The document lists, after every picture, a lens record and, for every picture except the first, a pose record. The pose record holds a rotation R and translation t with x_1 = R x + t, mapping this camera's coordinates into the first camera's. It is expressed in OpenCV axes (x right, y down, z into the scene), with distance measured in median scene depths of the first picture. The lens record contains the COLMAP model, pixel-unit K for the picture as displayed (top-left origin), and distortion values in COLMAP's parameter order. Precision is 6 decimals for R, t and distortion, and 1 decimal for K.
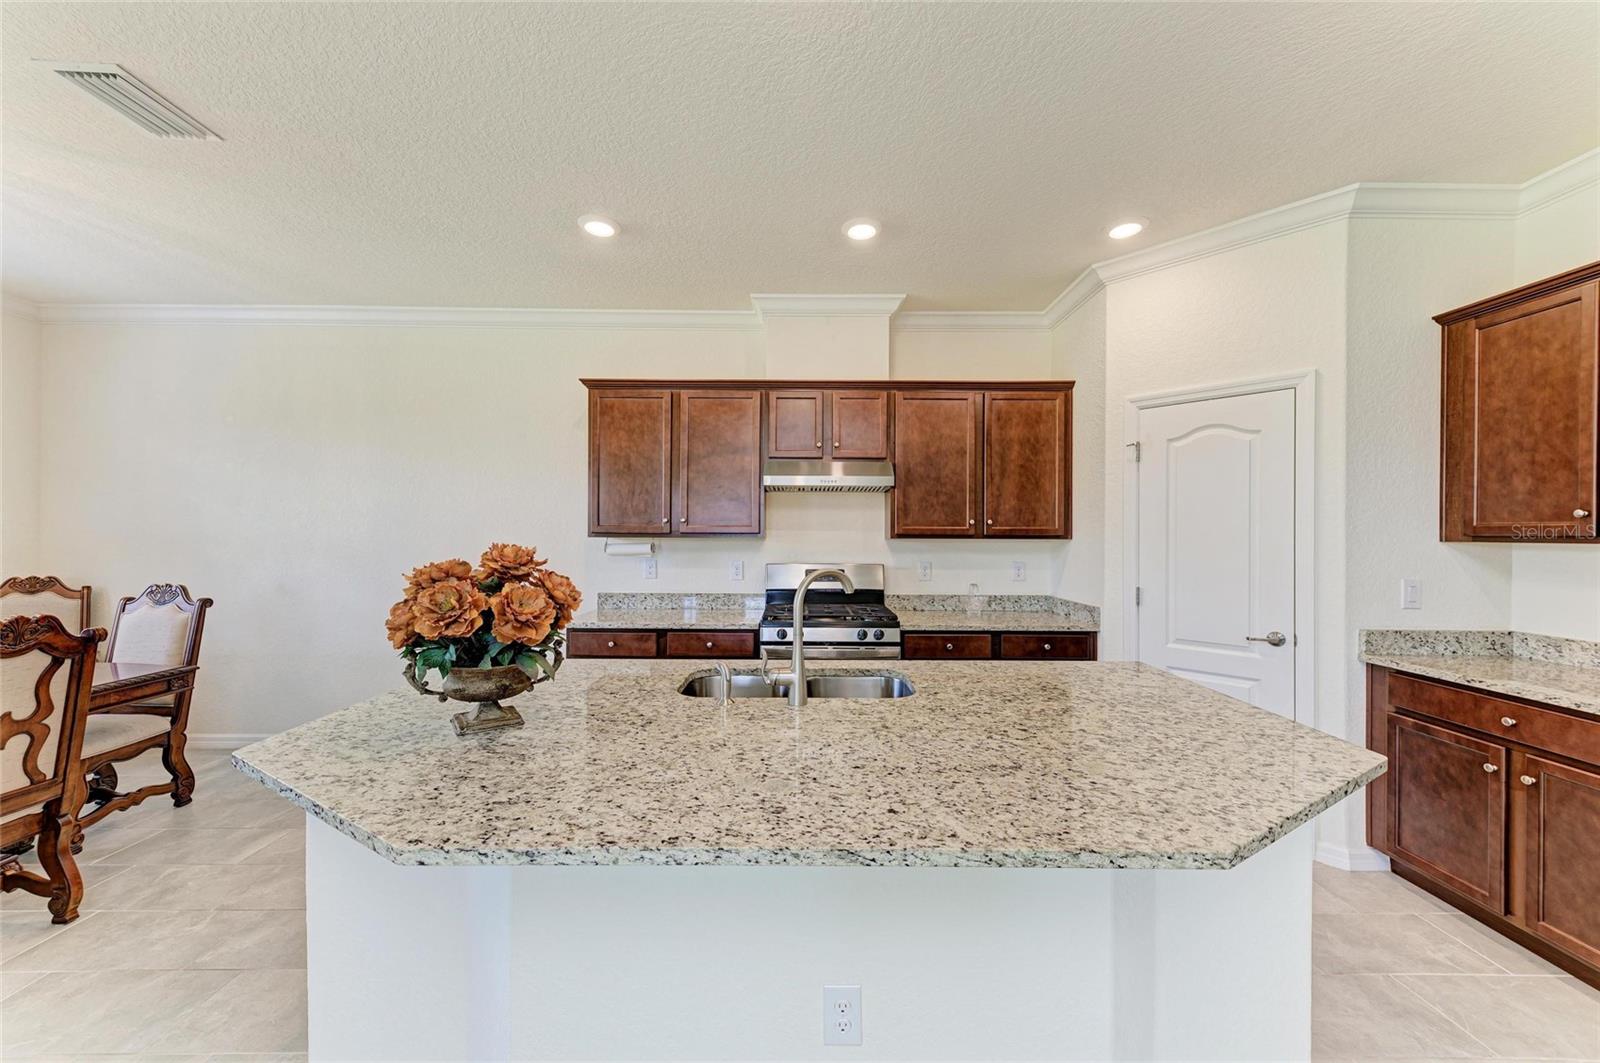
lens RADIAL K [[586.3, 0, 801.3], [0, 586.3, 533.4], [0, 0, 1]] dist [0.014529, -0.004114]
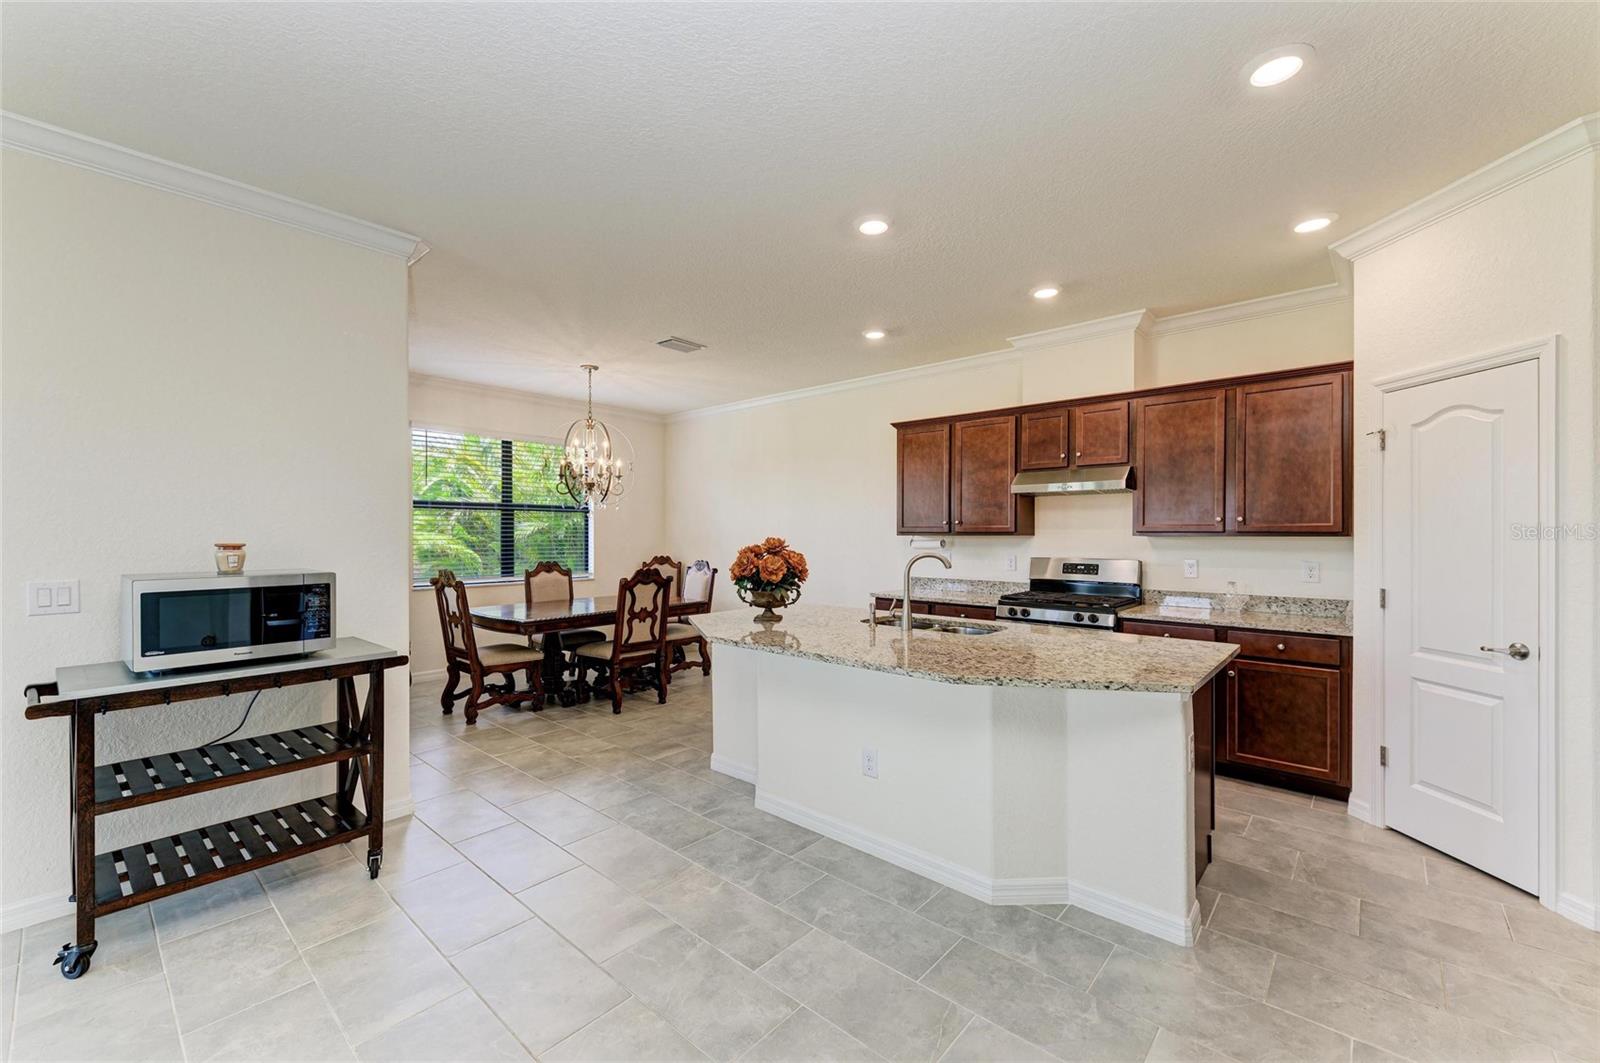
lens RADIAL K [[643.1, 0, 800.0], [0, 643.1, 531.5], [0, 0, 1]] dist [0.002646, -0.000307]
pose [[0.745793, -0.005990, -0.666151, 0.488682], [0.004498, 0.999982, -0.003956, 0.002374], [0.666163, -0.000046, 0.745806, -0.298798]]
